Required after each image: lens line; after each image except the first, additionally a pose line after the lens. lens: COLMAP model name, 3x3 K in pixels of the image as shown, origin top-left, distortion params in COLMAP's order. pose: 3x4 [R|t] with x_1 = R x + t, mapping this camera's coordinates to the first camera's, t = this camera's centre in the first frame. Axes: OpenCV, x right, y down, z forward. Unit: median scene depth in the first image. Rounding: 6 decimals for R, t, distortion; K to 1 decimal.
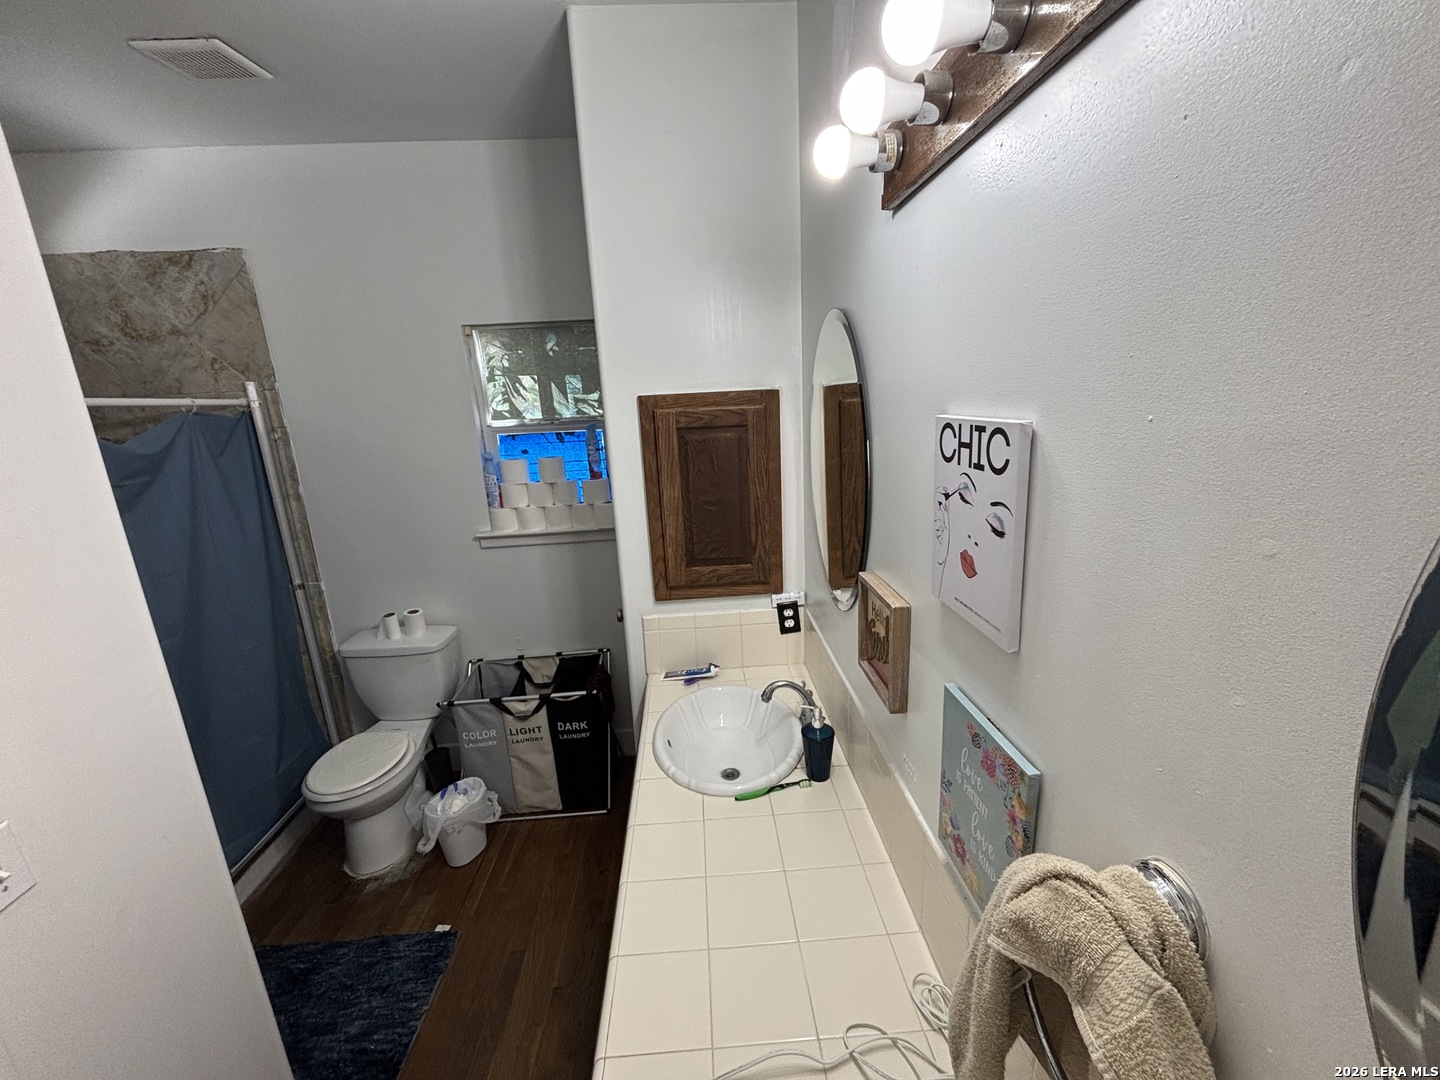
lens RADIAL K [[576.3, 0, 716.5], [0, 576.3, 538.4], [0, 0, 1]] dist [0.001260, 0.000083]
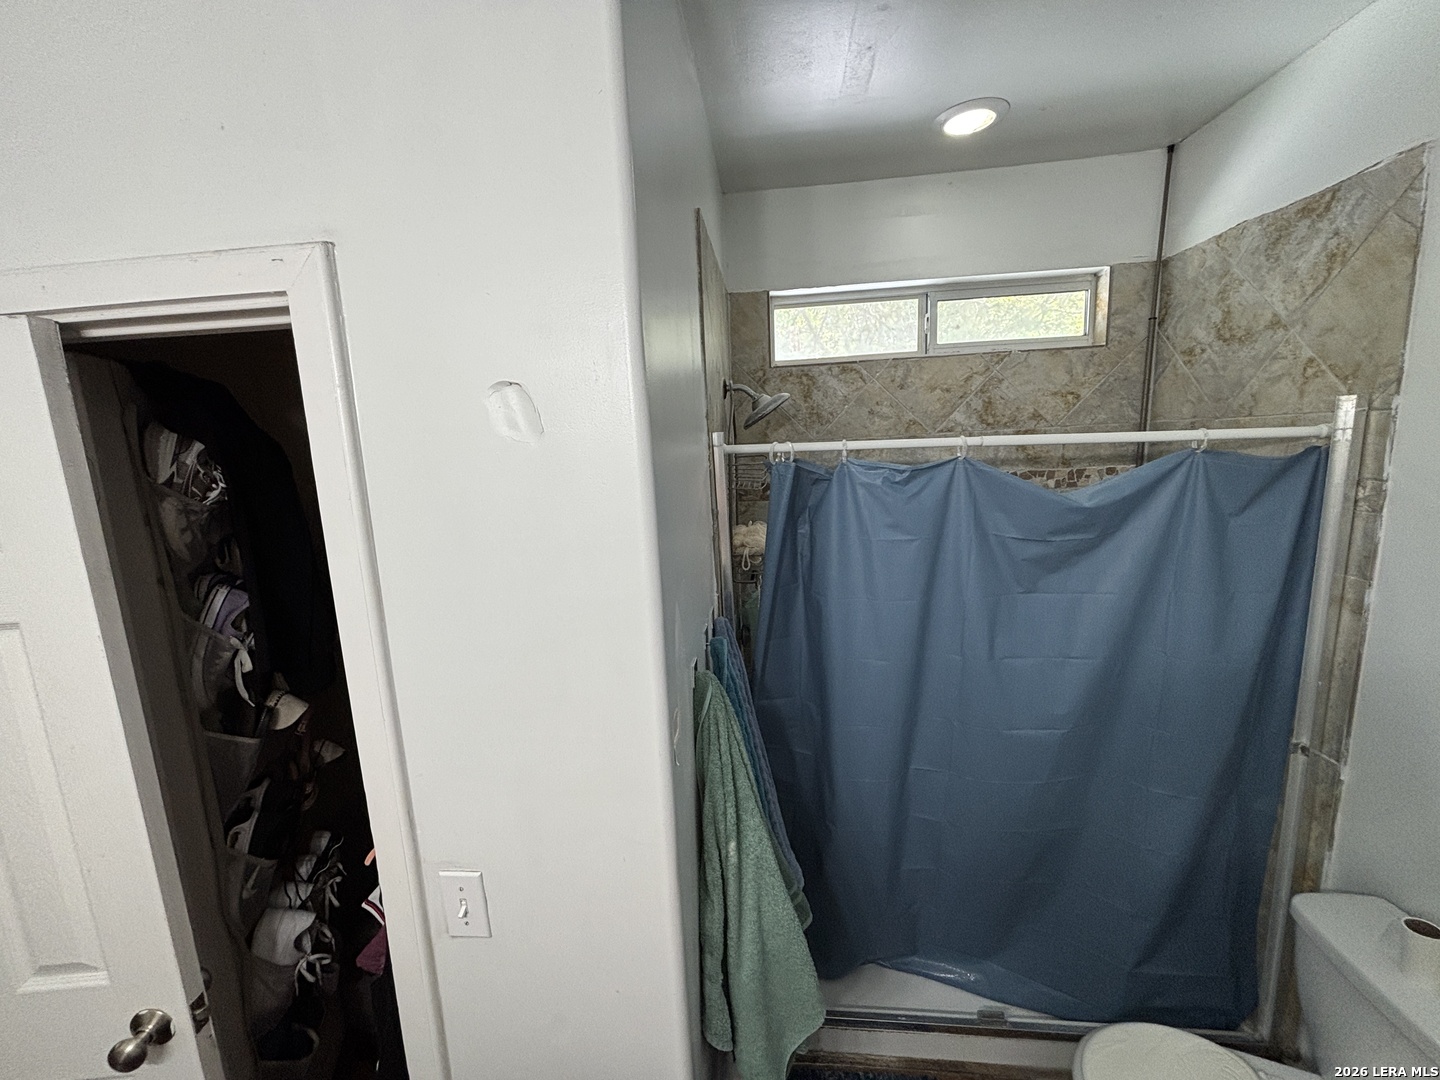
lens RADIAL K [[576.3, 0, 719.1], [0, 576.3, 536.3], [0, 0, 1]] dist [0.001260, 0.000083]
pose [[-0.147382, 0.214780, -0.965478, -0.143161], [-0.196278, 0.950374, 0.241382, -0.157303], [0.969409, 0.225077, -0.097912, 0.491458]]
